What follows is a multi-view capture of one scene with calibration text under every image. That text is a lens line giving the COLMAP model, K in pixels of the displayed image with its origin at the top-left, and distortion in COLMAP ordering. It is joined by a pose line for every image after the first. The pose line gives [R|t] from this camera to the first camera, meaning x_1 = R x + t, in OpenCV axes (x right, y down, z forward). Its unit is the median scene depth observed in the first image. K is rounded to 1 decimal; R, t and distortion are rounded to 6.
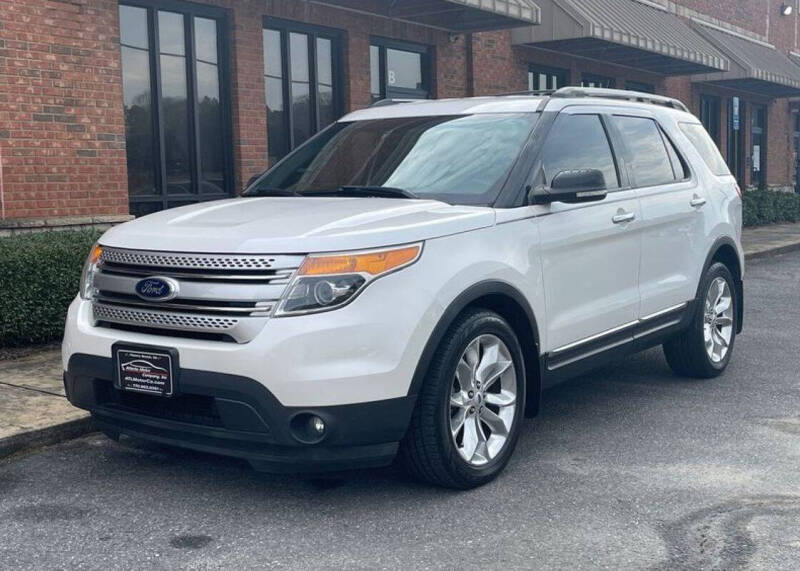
lens RADIAL K [[1051.2, 0, 400.7], [0, 1051.2, 262.6], [0, 0, 1]] dist [0.047248, 0.000000]
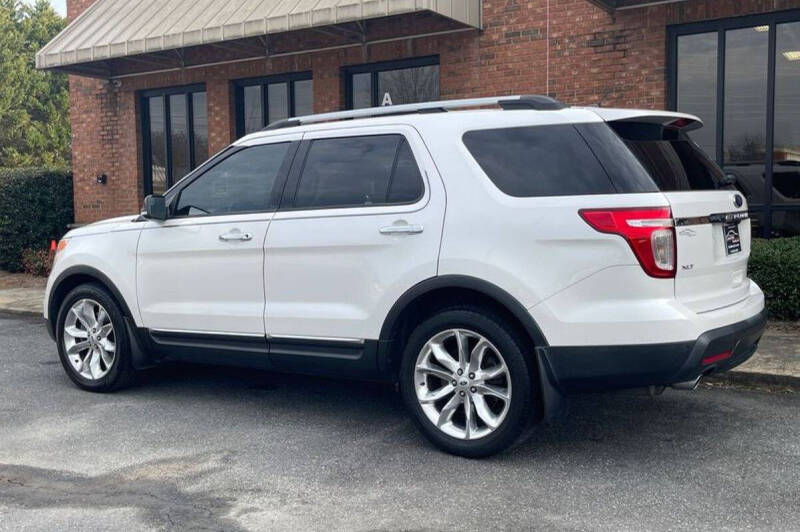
lens RADIAL K [[853.0, 0, 397.6], [0, 853.0, 267.1], [0, 0, 1]] dist [0.050277, 0.000000]
pose [[0.032749, 0.091490, -0.995267, 0.899377], [-0.065151, 0.993879, 0.089218, -0.082260], [0.997338, 0.061921, 0.038510, 0.911941]]
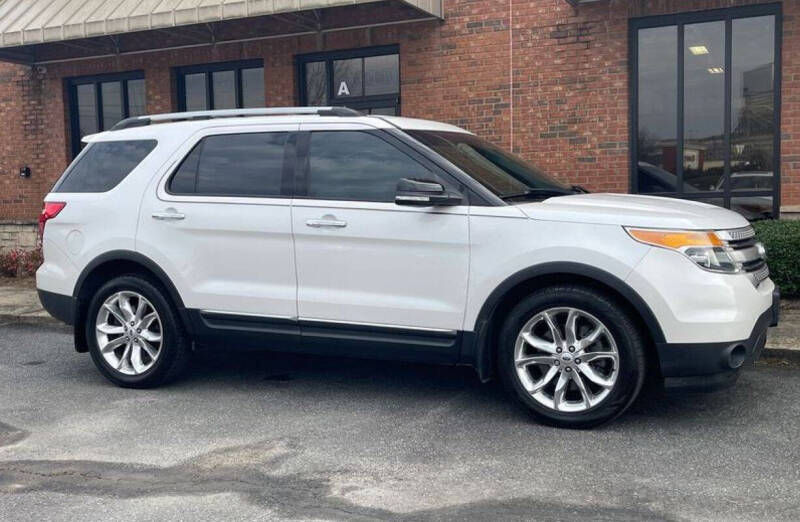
lens RADIAL K [[878.3, 0, 397.4], [0, 878.3, 269.0], [0, 0, 1]] dist [0.055758, 0.000000]
pose [[0.160661, 0.095274, -0.982400, 0.919102], [-0.057005, 0.994565, 0.087131, -0.067747], [0.985362, 0.042003, 0.165219, 0.784355]]
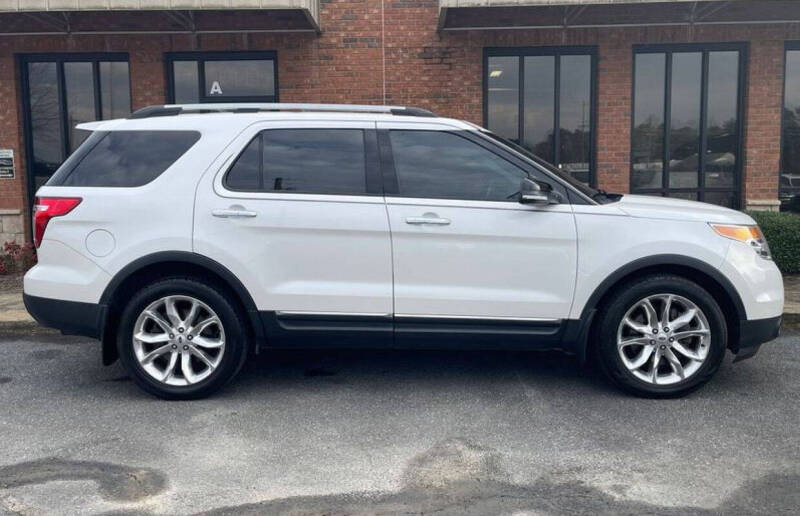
lens RADIAL K [[710.5, 0, 397.2], [0, 710.5, 252.8], [0, 0, 1]] dist [0.066375, -0.063182]
pose [[0.545129, 0.092846, -0.833195, 0.675130], [-0.064292, 0.995552, 0.068874, -0.051205], [0.835883, 0.016023, 0.548673, 0.488788]]
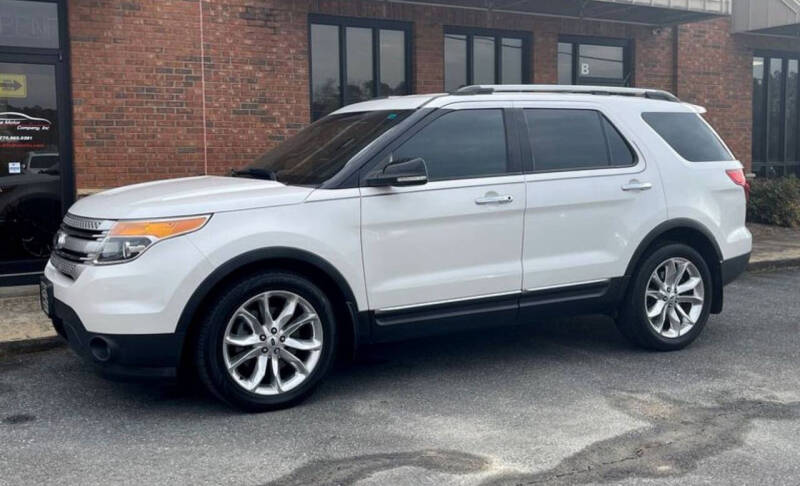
lens RADIAL K [[868.7, 0, 395.7], [0, 868.7, 230.9], [0, 0, 1]] dist [0.049548, 0.000000]
pose [[0.900163, 0.047281, -0.432979, 0.419135], [-0.042150, 0.998881, 0.021447, -0.019581], [0.433508, -0.001056, 0.901149, 0.085672]]
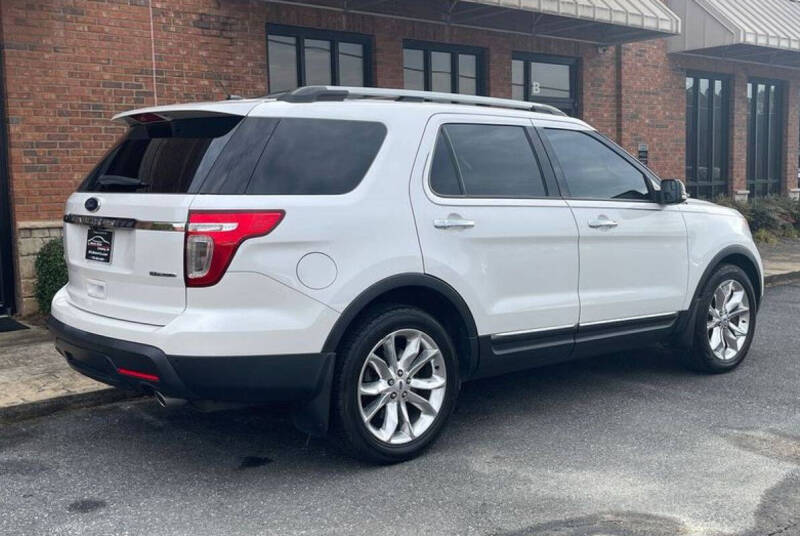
lens RADIAL K [[892.9, 0, 403.0], [0, 892.9, 266.4], [0, 0, 1]] dist [0.043137, 0.000000]
pose [[0.961174, 0.028337, -0.274486, 0.224023], [-0.021228, 0.999359, 0.028836, -0.020574], [0.275127, -0.021890, 0.961159, 0.079186]]
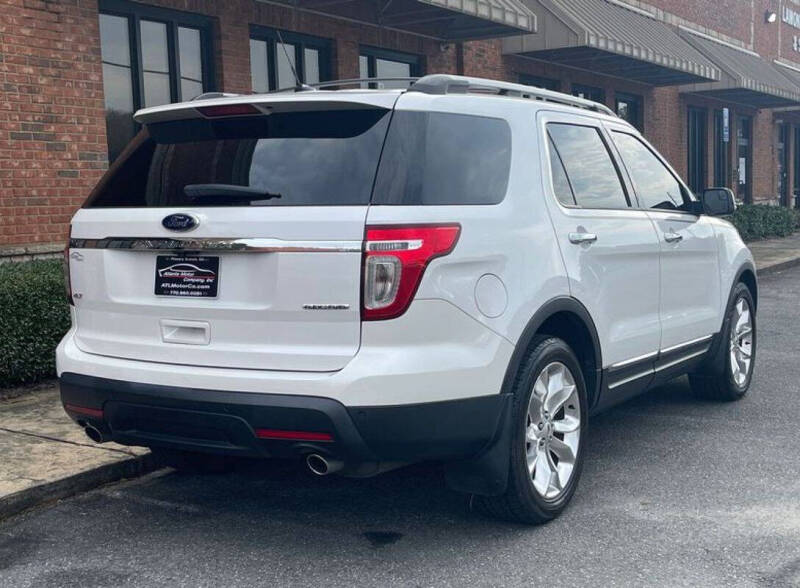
lens RADIAL K [[1090.8, 0, 406.9], [0, 1090.8, 297.2], [0, 0, 1]] dist [0.047611, 0.000000]
pose [[0.998940, -0.013298, 0.044078, -0.057674], [0.012637, 0.999804, 0.015244, -0.008631], [-0.044272, -0.014671, 0.998912, 0.034214]]
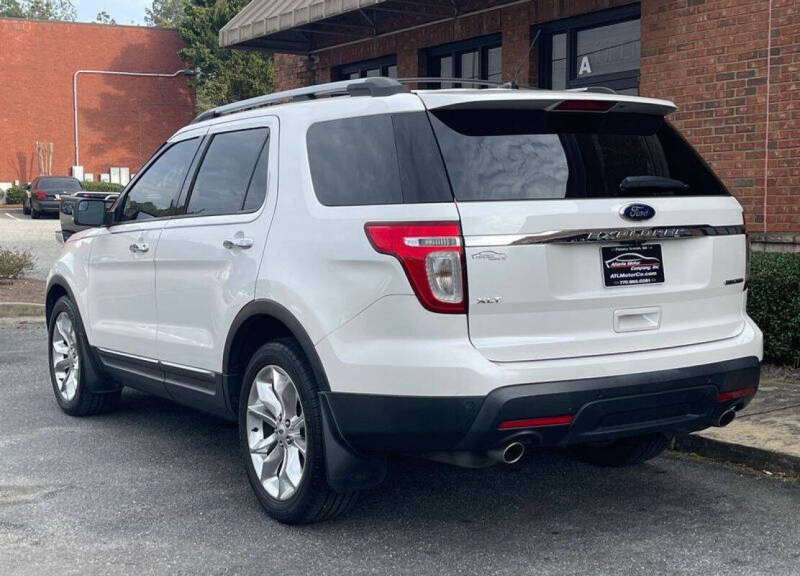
lens RADIAL K [[1148.0, 0, 400.3], [0, 1148.0, 292.6], [0, 0, 1]] dist [0.057011, 0.000000]
pose [[-0.373776, 0.091921, -0.922953, 0.890802], [-0.056892, 0.990931, 0.121731, -0.116030], [0.925773, 0.098009, -0.365156, 1.296030]]
